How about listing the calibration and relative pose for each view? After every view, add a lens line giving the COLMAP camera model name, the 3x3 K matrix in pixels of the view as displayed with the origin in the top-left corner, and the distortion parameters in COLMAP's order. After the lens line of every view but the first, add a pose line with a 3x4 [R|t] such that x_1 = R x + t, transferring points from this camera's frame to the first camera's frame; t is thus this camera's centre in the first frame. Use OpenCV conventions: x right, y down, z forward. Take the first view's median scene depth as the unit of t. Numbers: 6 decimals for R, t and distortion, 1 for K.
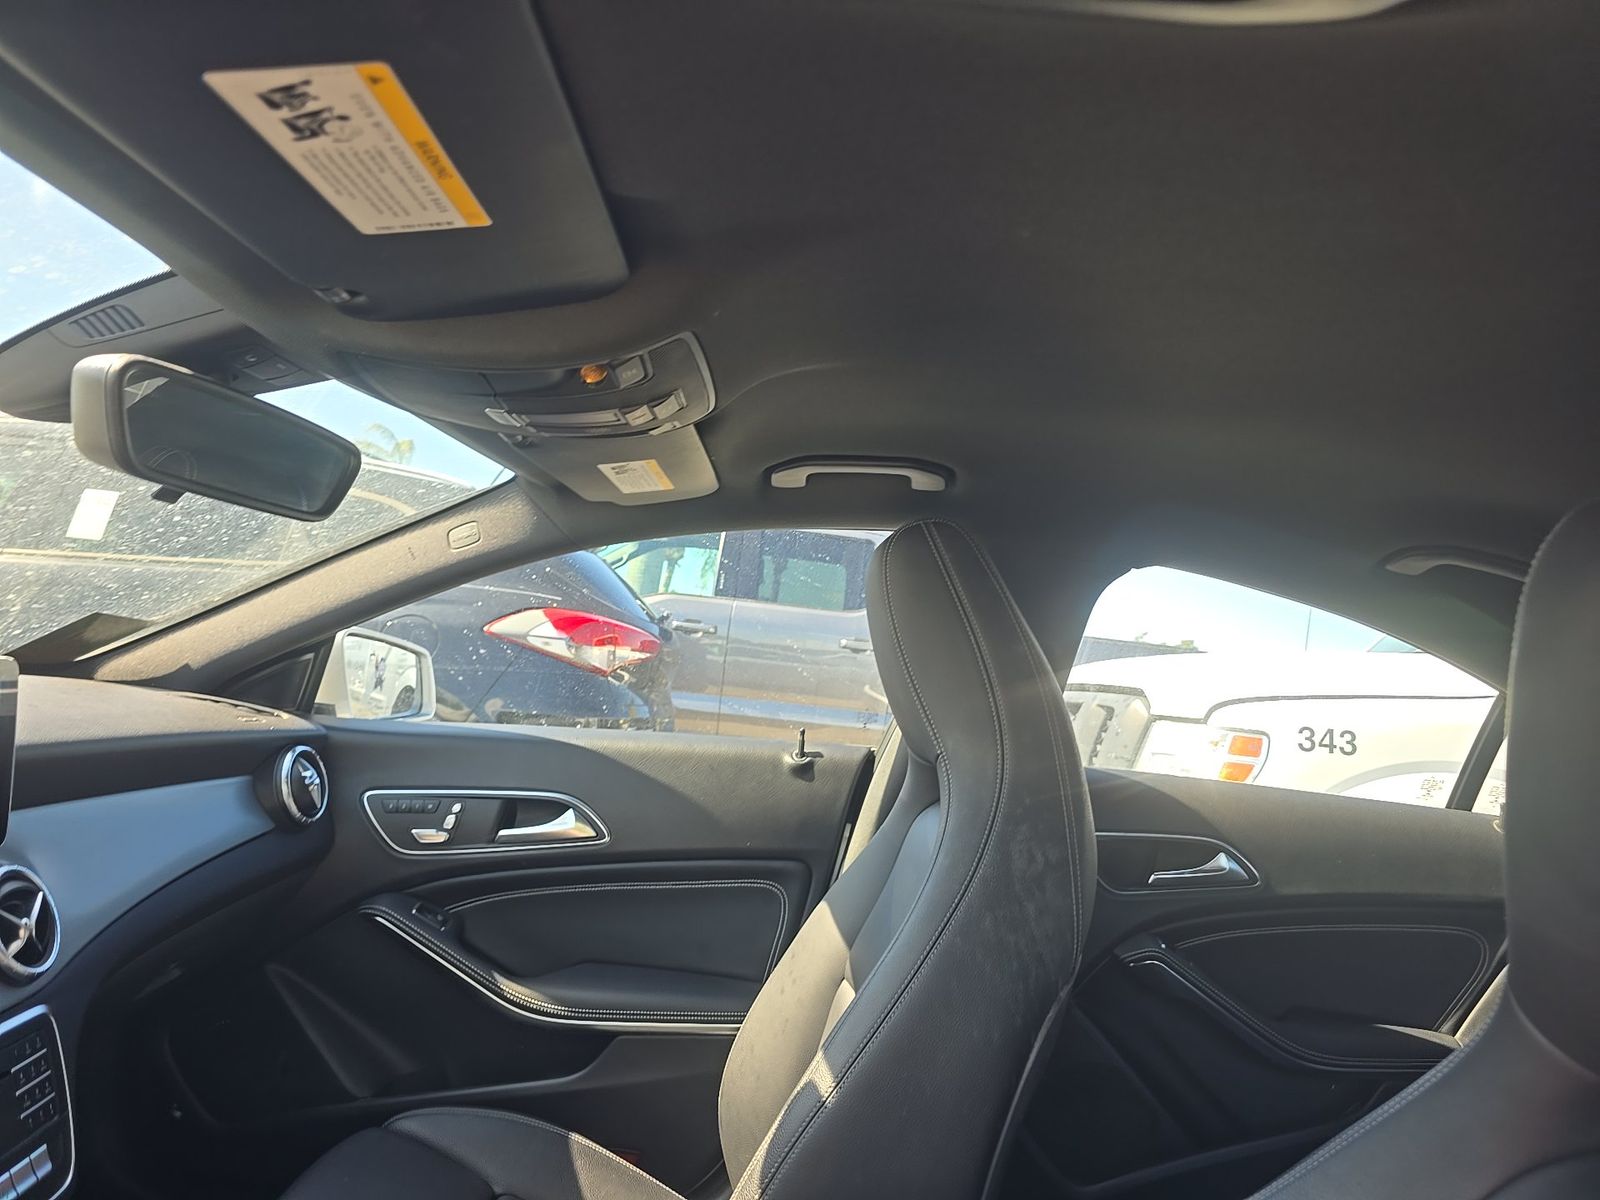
lens RADIAL K [[1096.1, 0, 799.7], [0, 1096.1, 597.2], [0, 0, 1]] dist [0.030190, -0.028193]
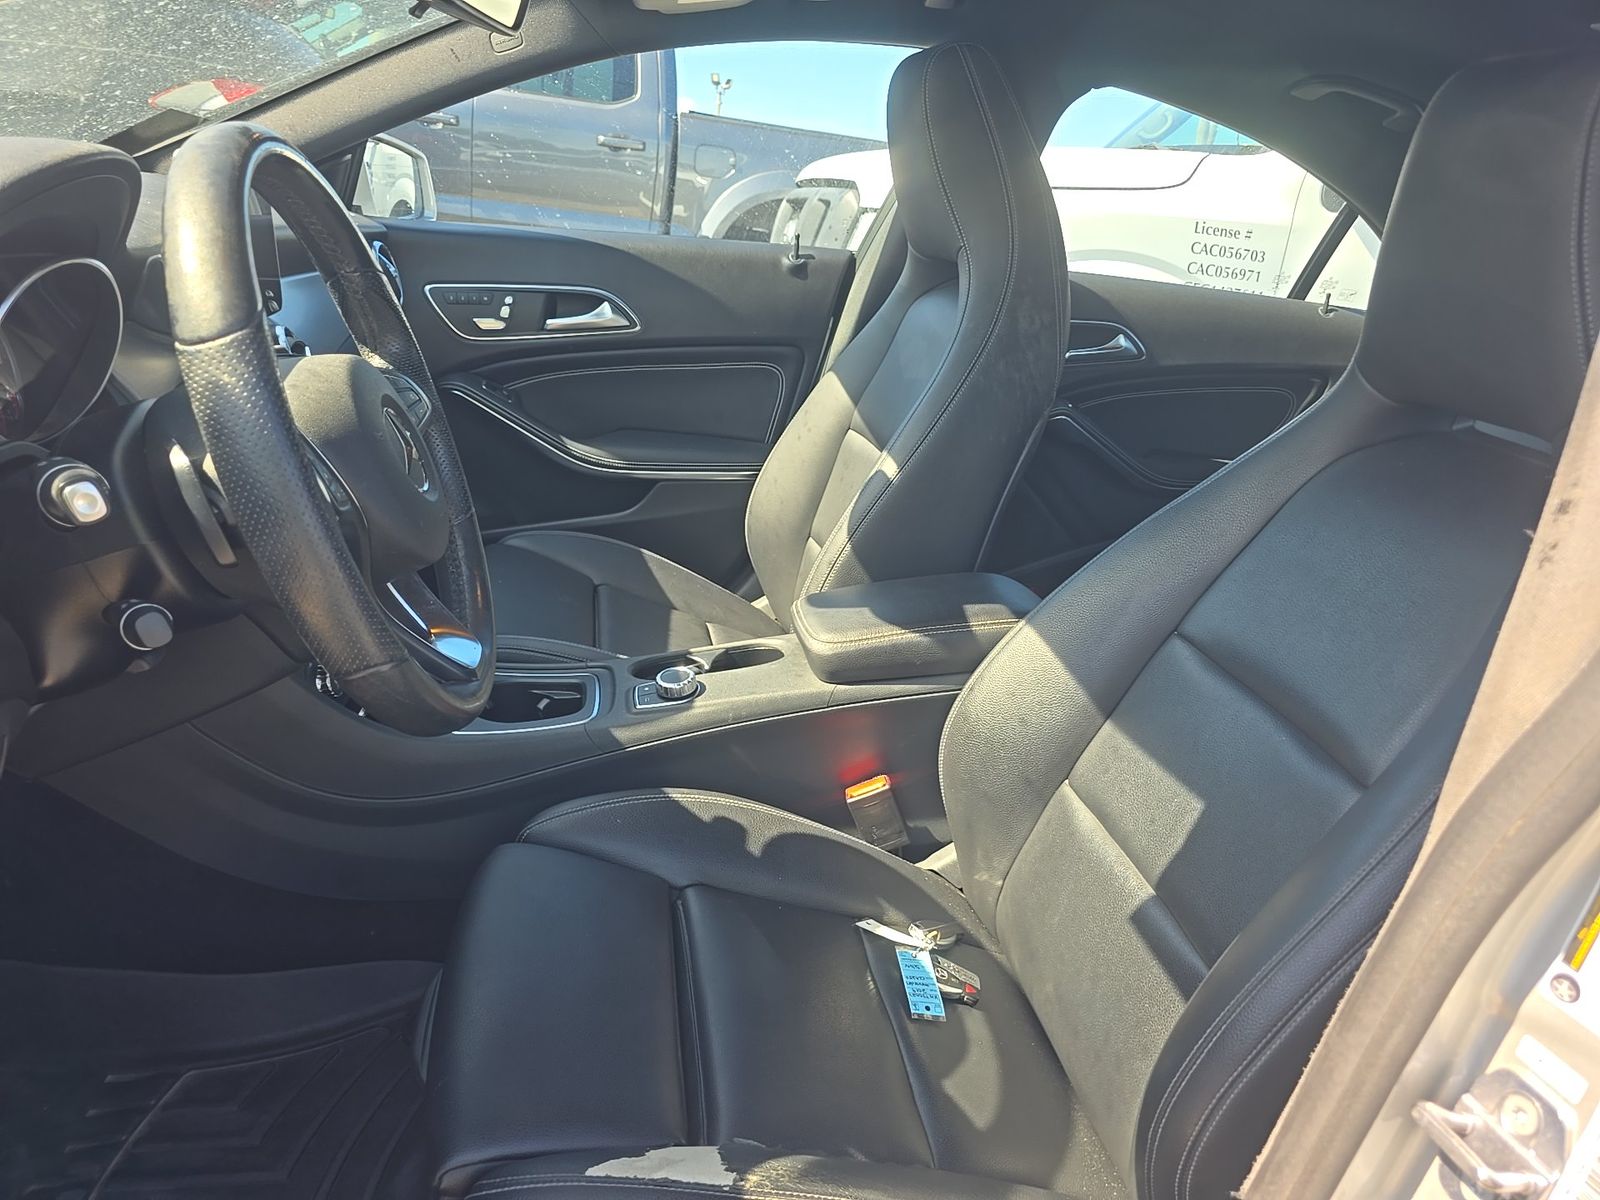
lens RADIAL K [[1096.1, 0, 802.4], [0, 1096.1, 600.7], [0, 0, 1]] dist [0.030190, -0.028193]
pose [[0.987101, -0.041996, 0.154490, -0.200342], [-0.024852, 0.913091, 0.406998, -0.000691], [-0.158155, -0.405587, 0.900270, -0.234963]]
